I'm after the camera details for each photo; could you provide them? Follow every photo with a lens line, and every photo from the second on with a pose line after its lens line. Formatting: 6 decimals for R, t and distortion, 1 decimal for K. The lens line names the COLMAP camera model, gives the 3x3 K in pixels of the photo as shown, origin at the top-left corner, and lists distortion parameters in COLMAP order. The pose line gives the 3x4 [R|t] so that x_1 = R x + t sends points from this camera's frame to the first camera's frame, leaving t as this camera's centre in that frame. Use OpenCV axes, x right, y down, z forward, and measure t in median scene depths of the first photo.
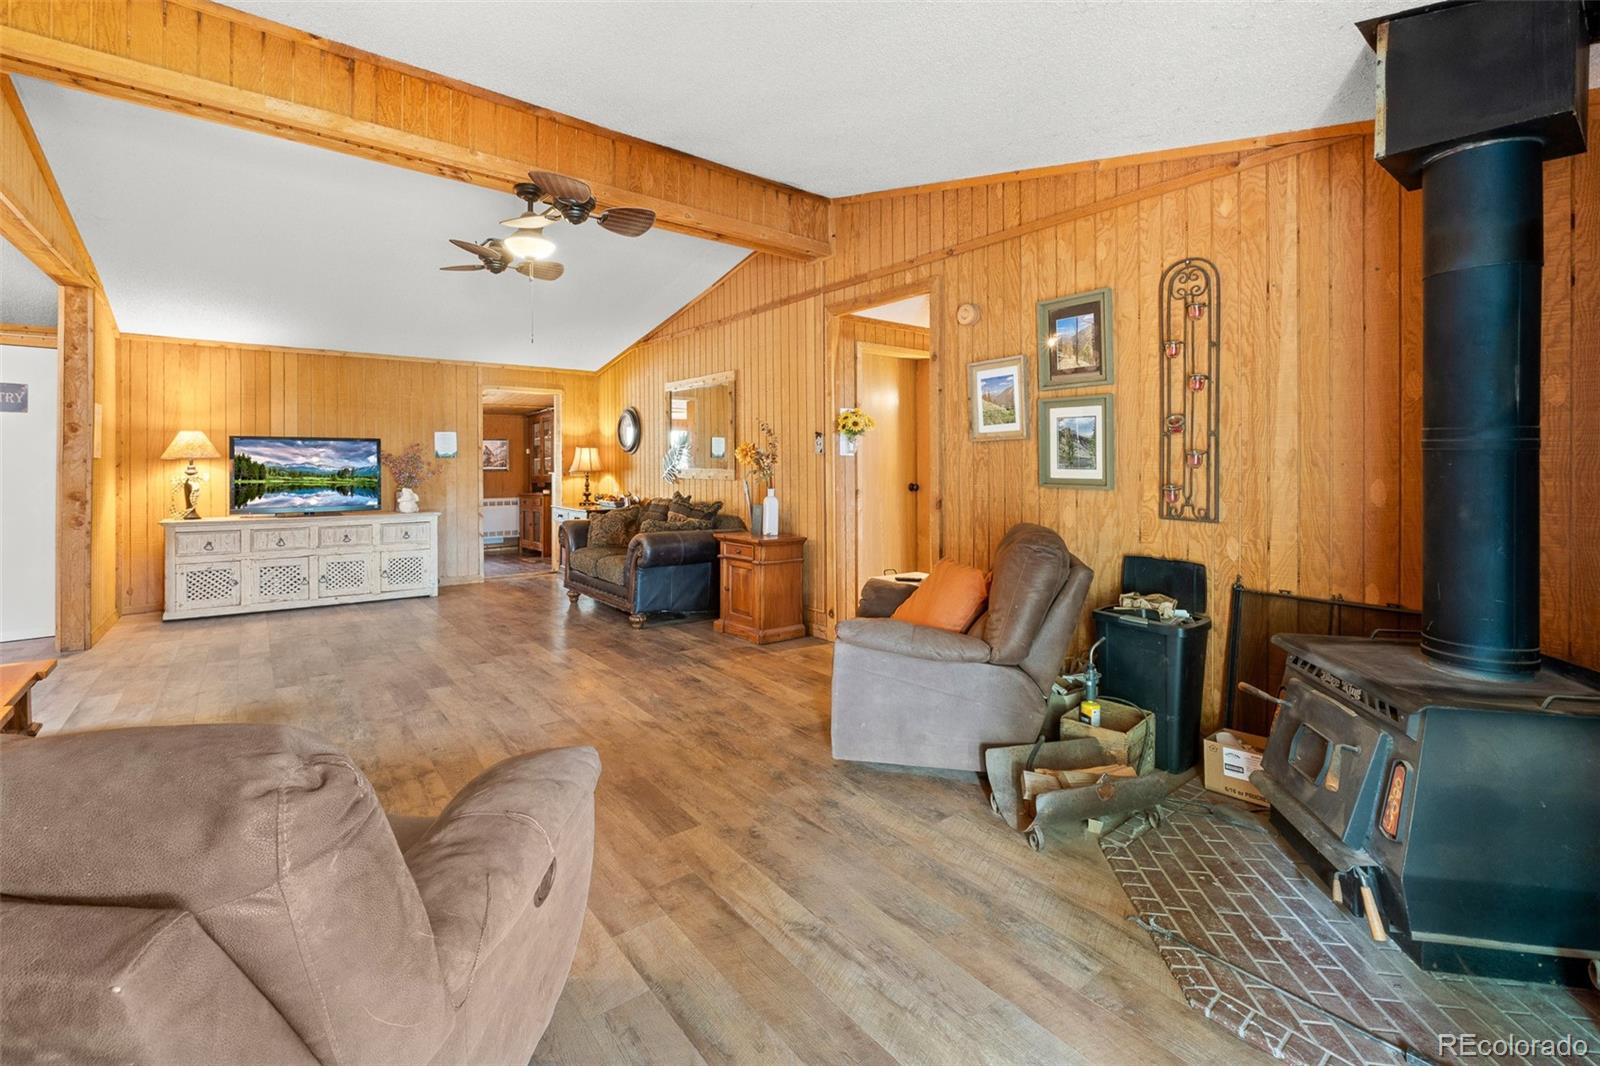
lens RADIAL K [[681.9, 0, 765.0], [0, 681.9, 464.0], [0, 0, 1]] dist [-0.004604, -0.000848]
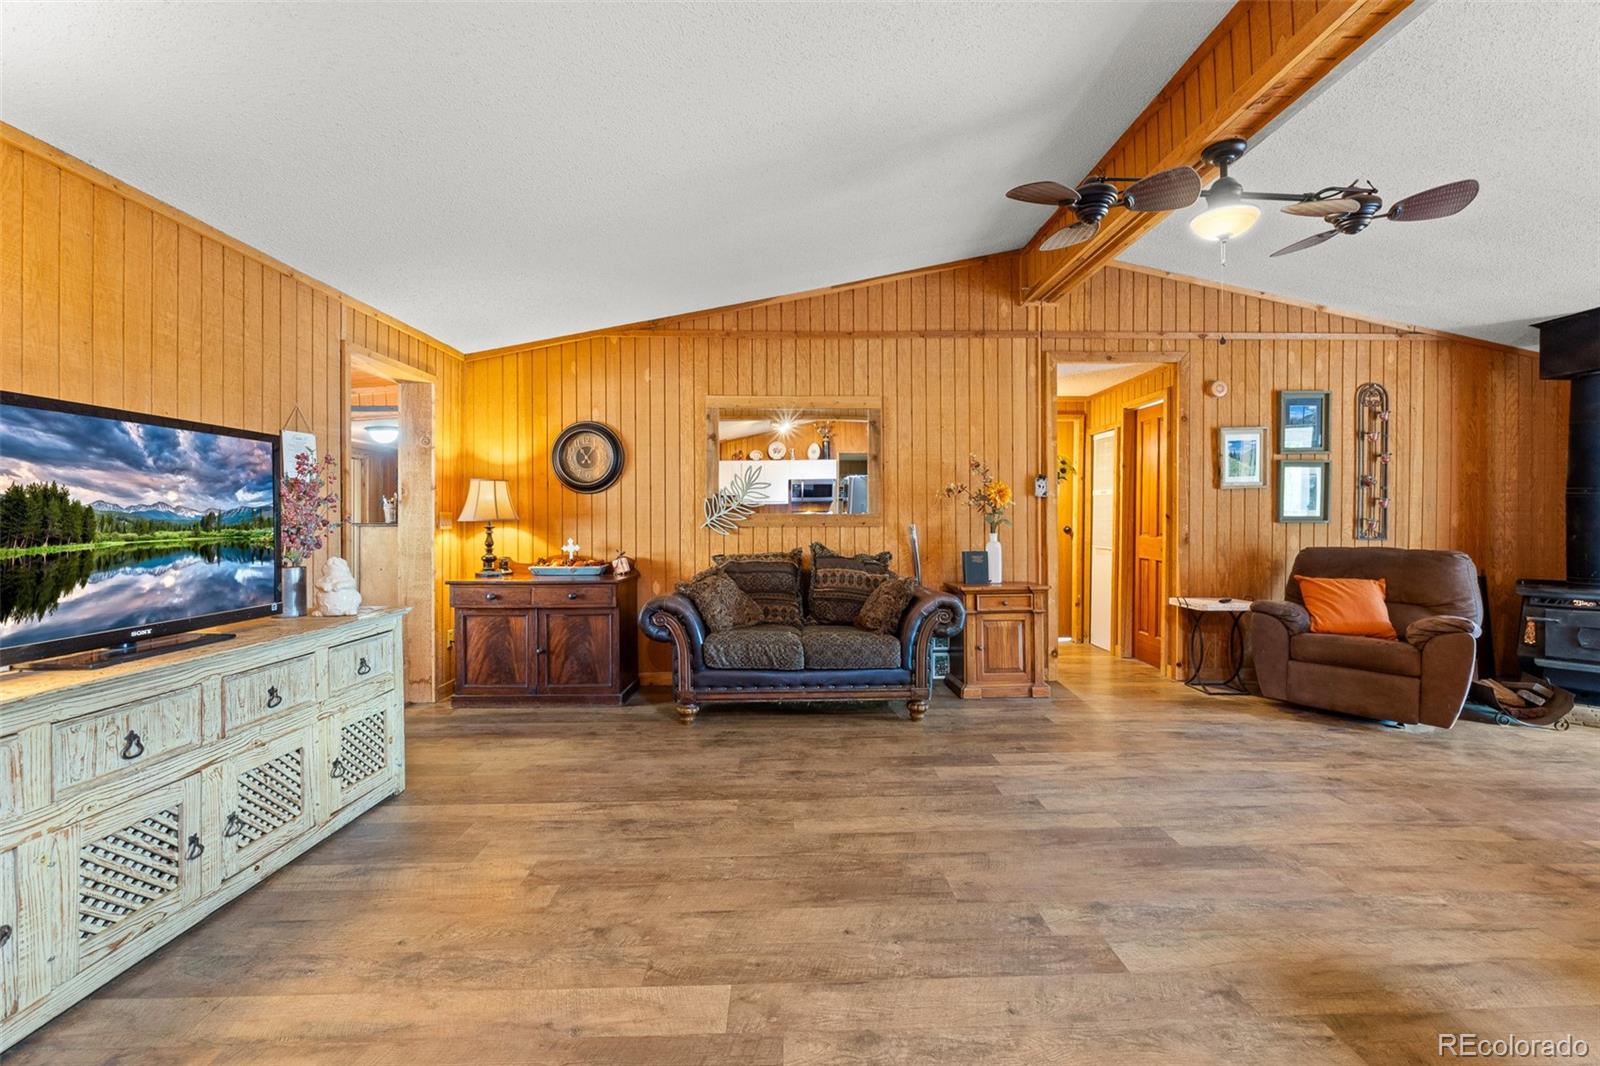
lens RADIAL K [[681.9, 0, 796.8], [0, 681.9, 516.4], [0, 0, 1]] dist [-0.004604, -0.000848]
pose [[0.593494, 0.001253, 0.804838, -1.020192], [0.003001, 0.999988, -0.003770, 0.017911], [-0.804833, 0.004653, 0.593483, 0.752113]]
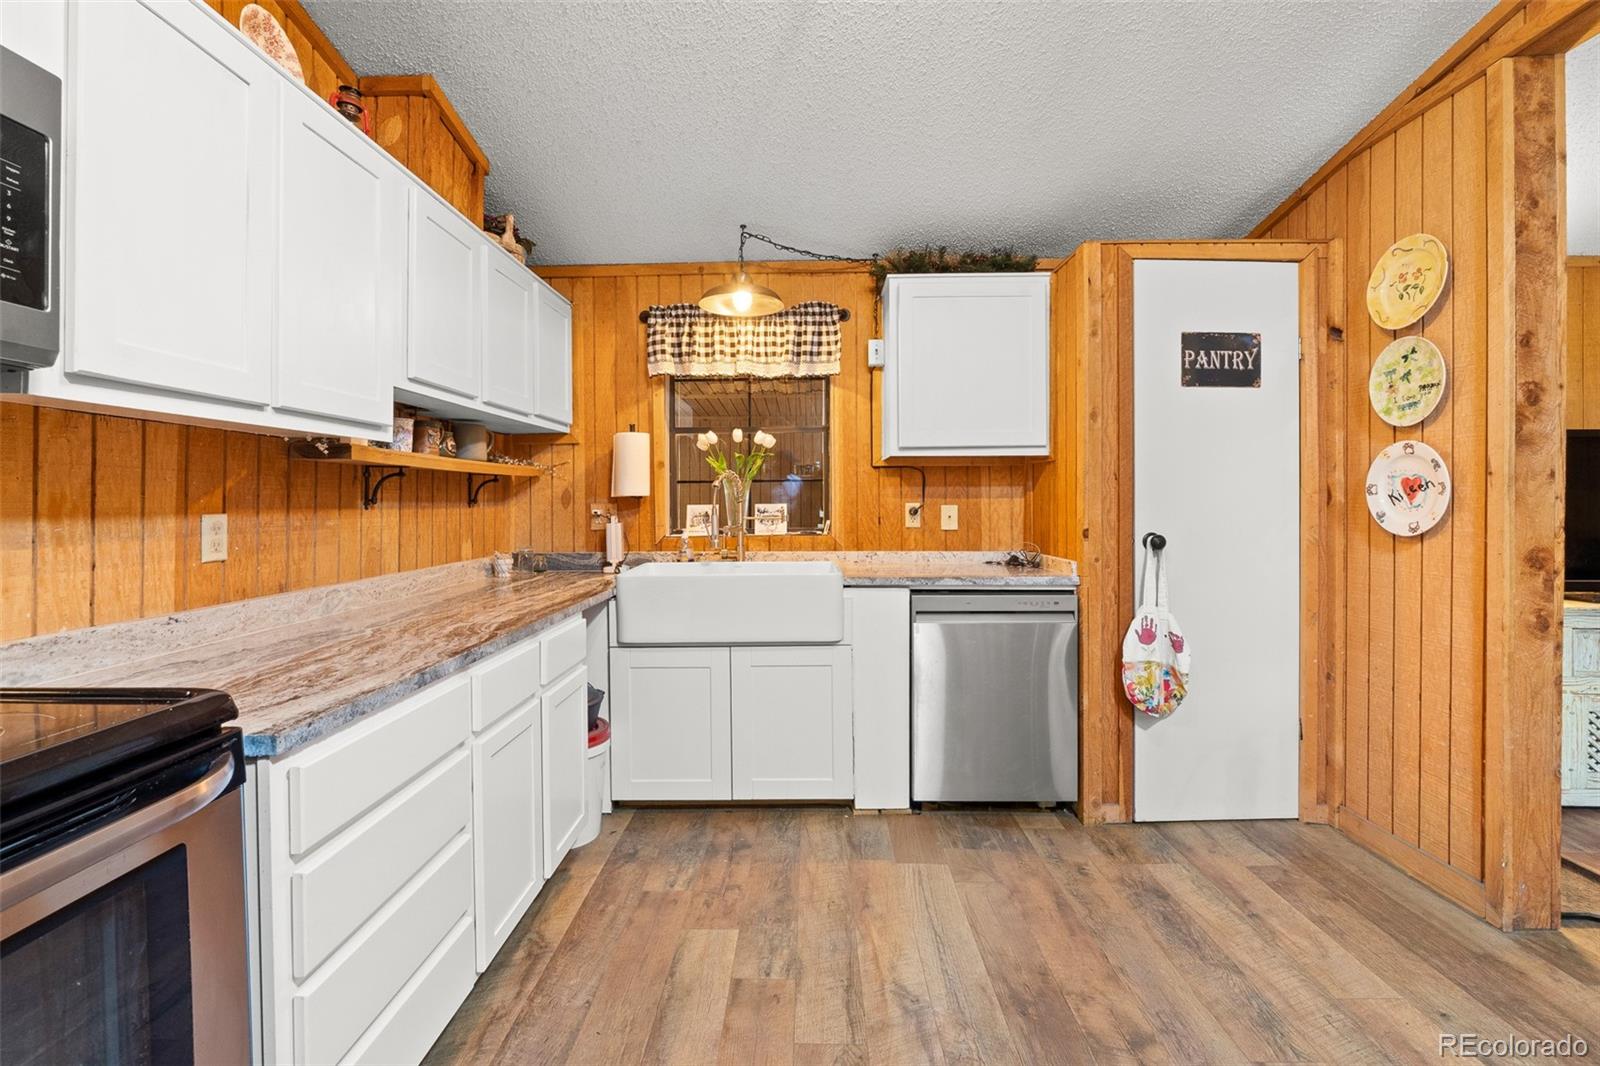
lens RADIAL K [[681.9, 0, 798.1], [0, 681.9, 500.0], [0, 0, 1]] dist [-0.004604, -0.000848]
pose [[0.773986, 0.000074, -0.633203, -1.115818], [0.000766, 0.999999, 0.001054, 0.011144], [0.633203, -0.001301, 0.773985, 0.395654]]
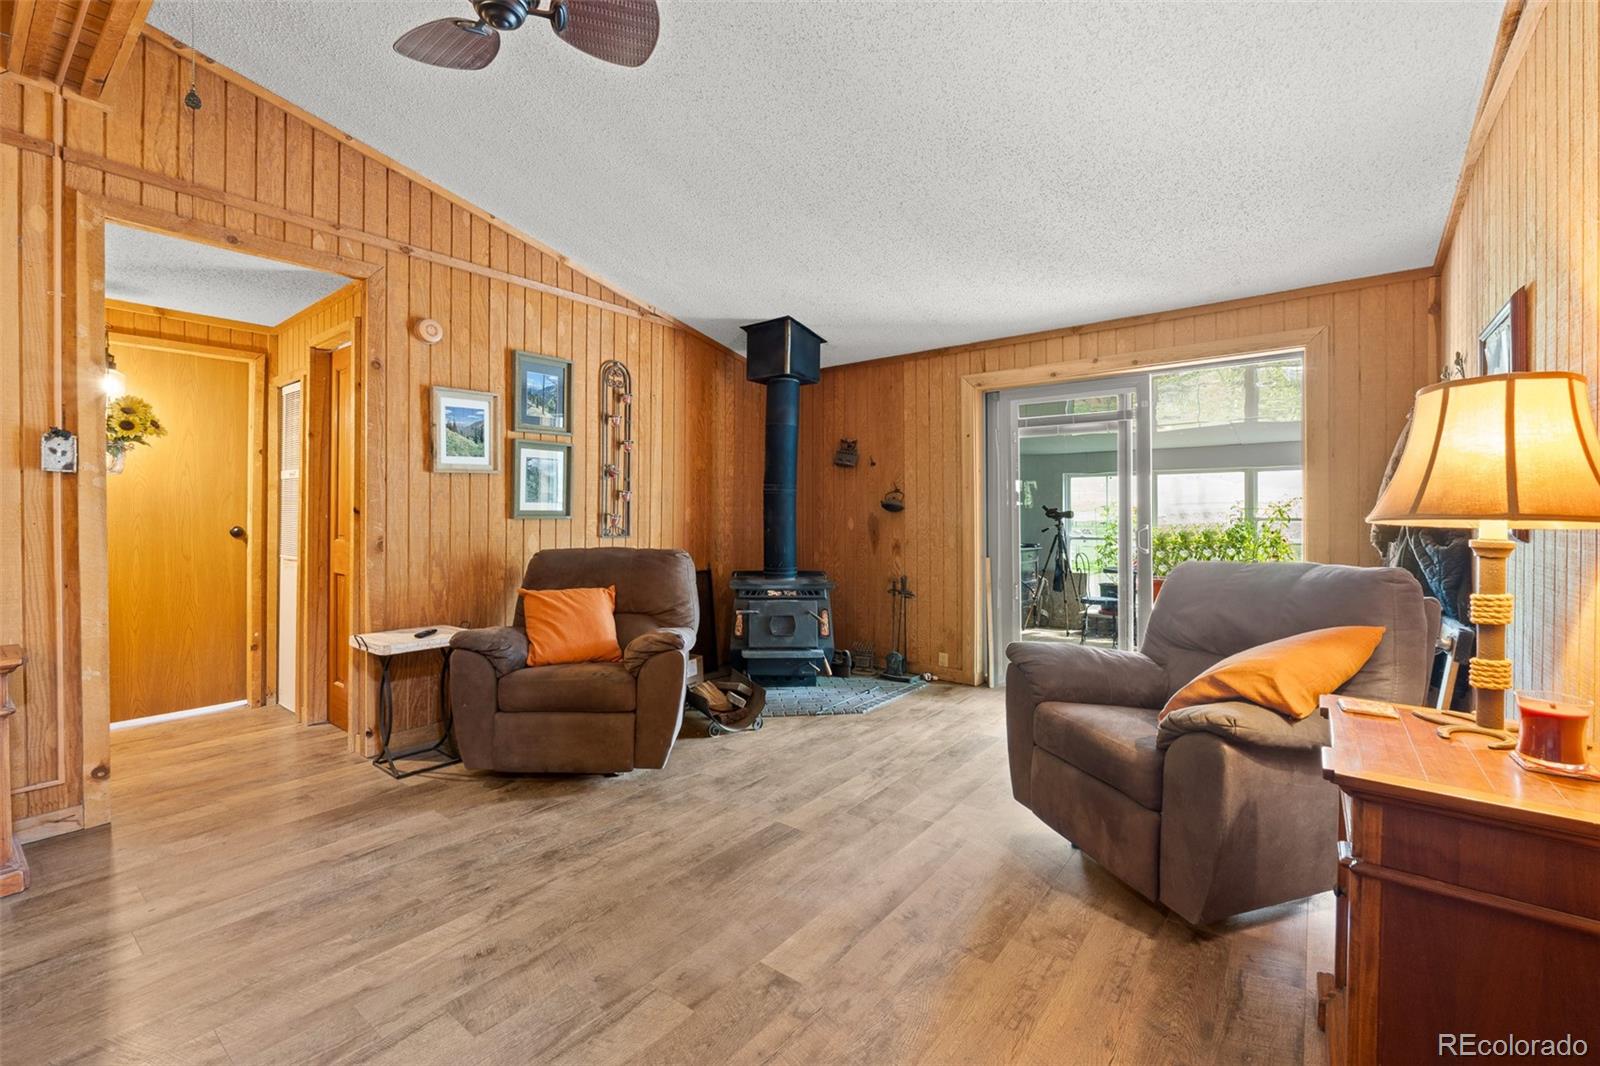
lens RADIAL K [[681.9, 0, 818.0], [0, 681.9, 510.6], [0, 0, 1]] dist [-0.004604, -0.000848]
pose [[-0.274478, 0.001621, 0.961592, -0.606623], [0.005040, 0.999987, -0.000247, 0.017693], [-0.961580, 0.004779, -0.274482, 0.645184]]
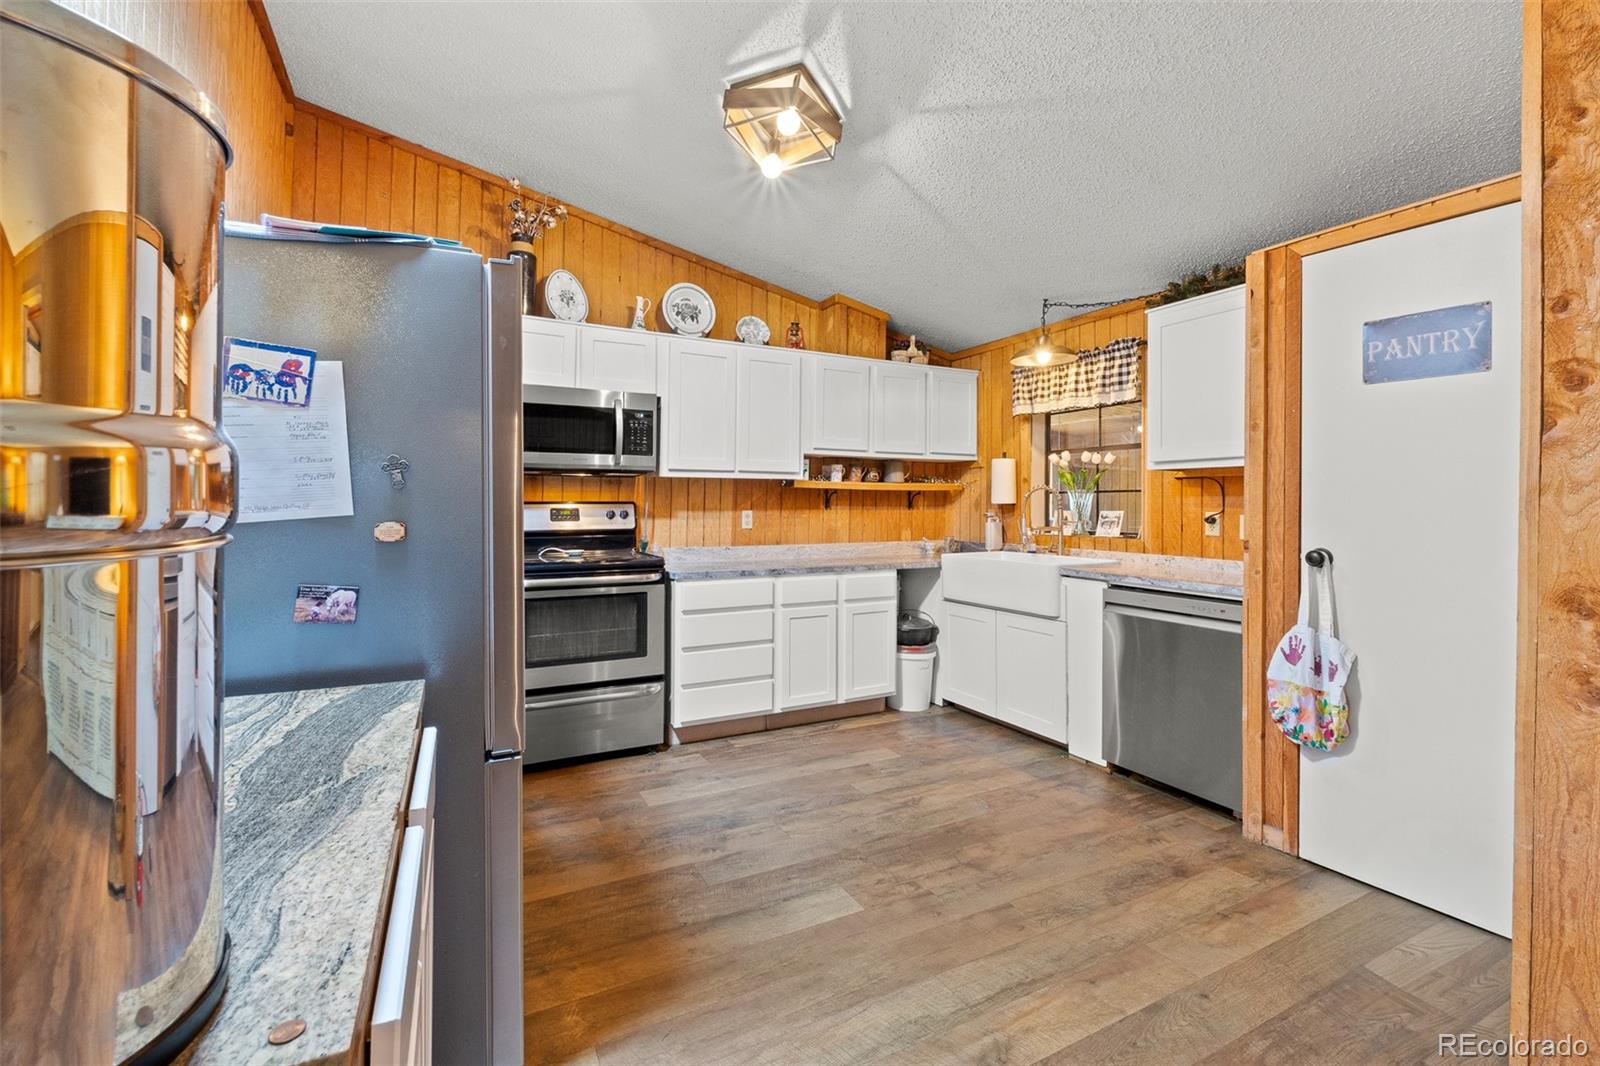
lens RADIAL K [[681.9, 0, 812.6], [0, 681.9, 493.6], [0, 0, 1]] dist [-0.004604, -0.000848]
pose [[-0.158893, -0.010670, -0.987238, -0.668266], [-0.005568, 0.999935, -0.009911, 0.004371], [0.987280, 0.003922, -0.158942, 0.722475]]
